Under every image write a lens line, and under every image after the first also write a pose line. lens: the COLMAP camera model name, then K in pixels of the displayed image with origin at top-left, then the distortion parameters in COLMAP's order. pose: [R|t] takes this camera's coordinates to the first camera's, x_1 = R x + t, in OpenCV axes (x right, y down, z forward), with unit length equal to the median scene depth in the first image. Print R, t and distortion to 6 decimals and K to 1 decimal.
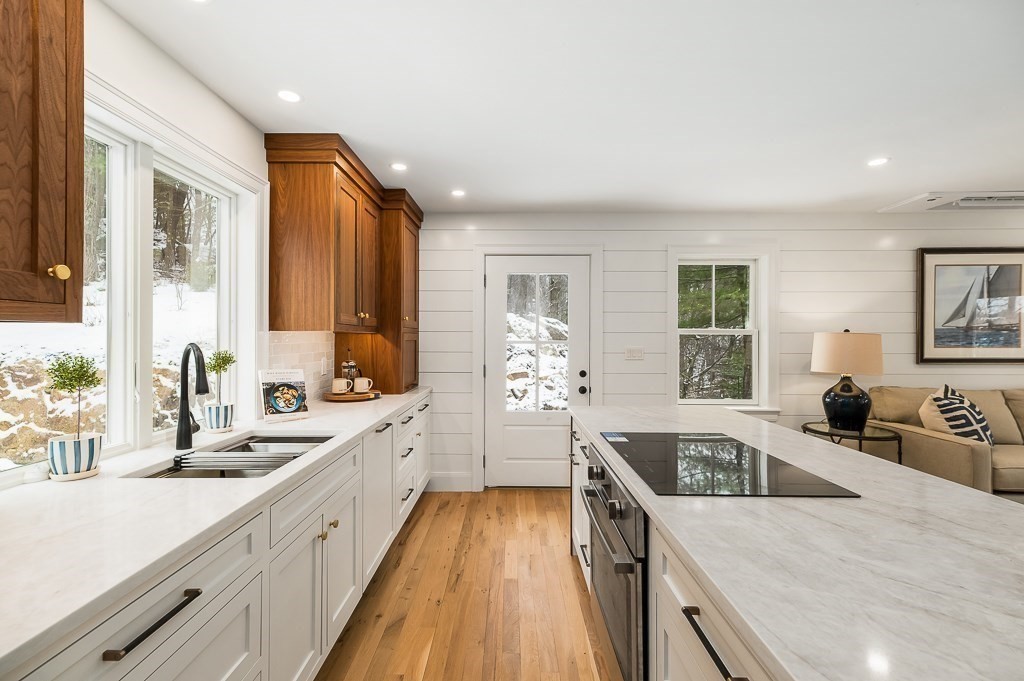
lens RADIAL K [[448.9, 0, 506.0], [0, 448.9, 334.4], [0, 0, 1]] dist [0.010275, -0.000544]
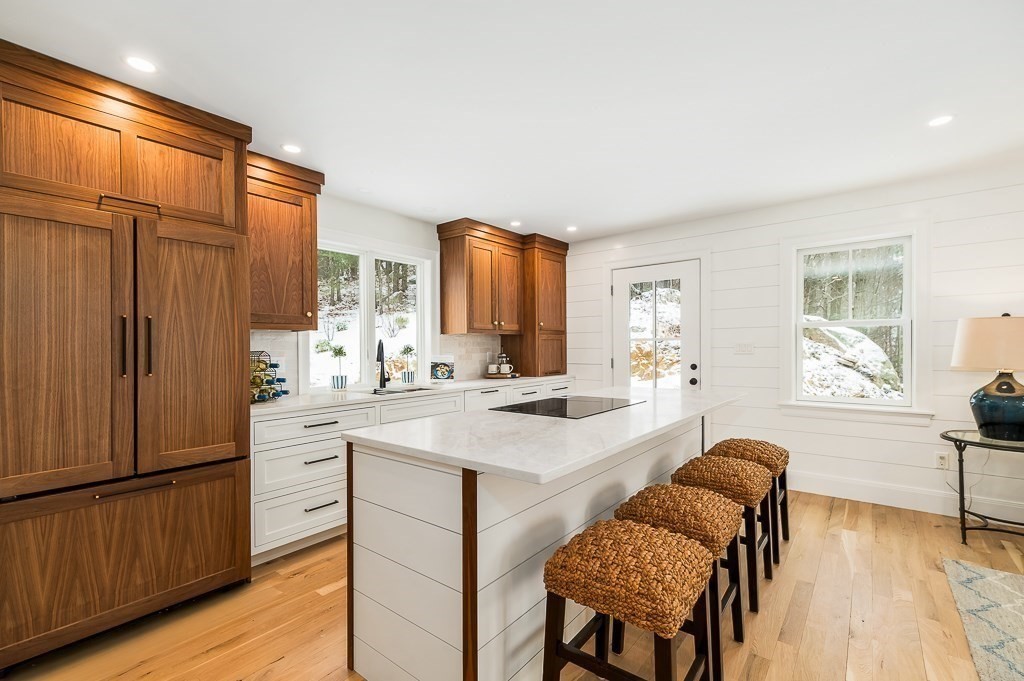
lens RADIAL K [[448.9, 0, 519.6], [0, 448.9, 344.3], [0, 0, 1]] dist [0.010275, -0.000544]
pose [[0.792017, -0.015643, -0.610298, 0.565270], [0.019374, 0.999812, -0.000484, 0.027035], [0.610191, -0.011441, 0.792171, -0.156673]]
